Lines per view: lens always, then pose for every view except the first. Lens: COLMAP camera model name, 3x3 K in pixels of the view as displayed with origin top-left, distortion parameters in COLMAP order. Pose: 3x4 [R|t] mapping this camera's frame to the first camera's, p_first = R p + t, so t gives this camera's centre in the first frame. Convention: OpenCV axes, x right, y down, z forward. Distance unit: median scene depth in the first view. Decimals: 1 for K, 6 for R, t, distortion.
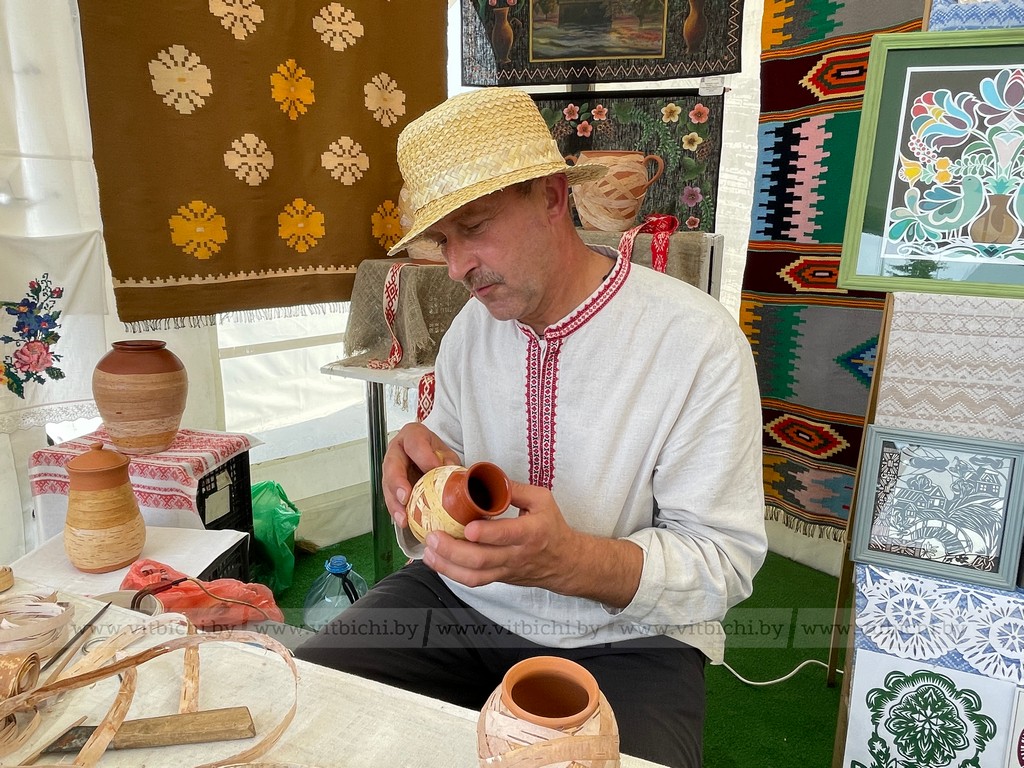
lens RADIAL K [[682.2, 0, 512.0], [0, 682.2, 384.0], [0, 0, 1]] dist [0.007032, 0.002001]
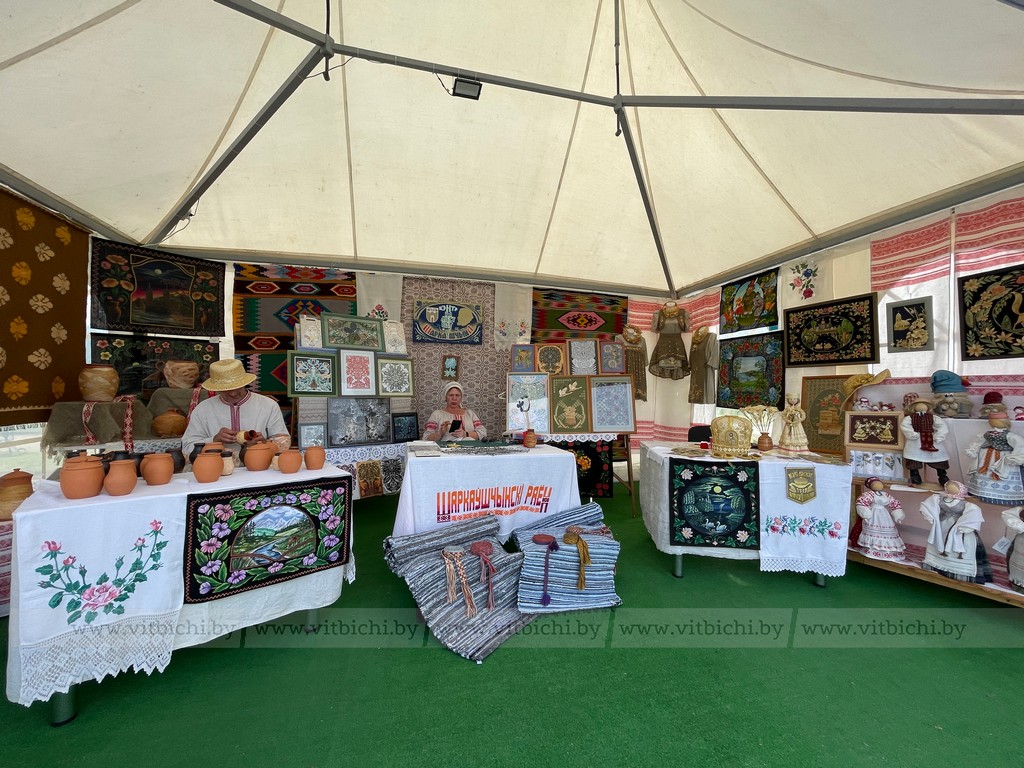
lens RADIAL K [[406.5, 0, 507.3], [0, 406.5, 381.1], [0, 0, 1]] dist [-0.002420, -0.000022]
pose [[0.468979, 0.005113, 0.883194, -0.698789], [0.210587, 0.970495, -0.117441, 0.216427], [-0.857736, 0.241067, 0.454065, -0.879395]]
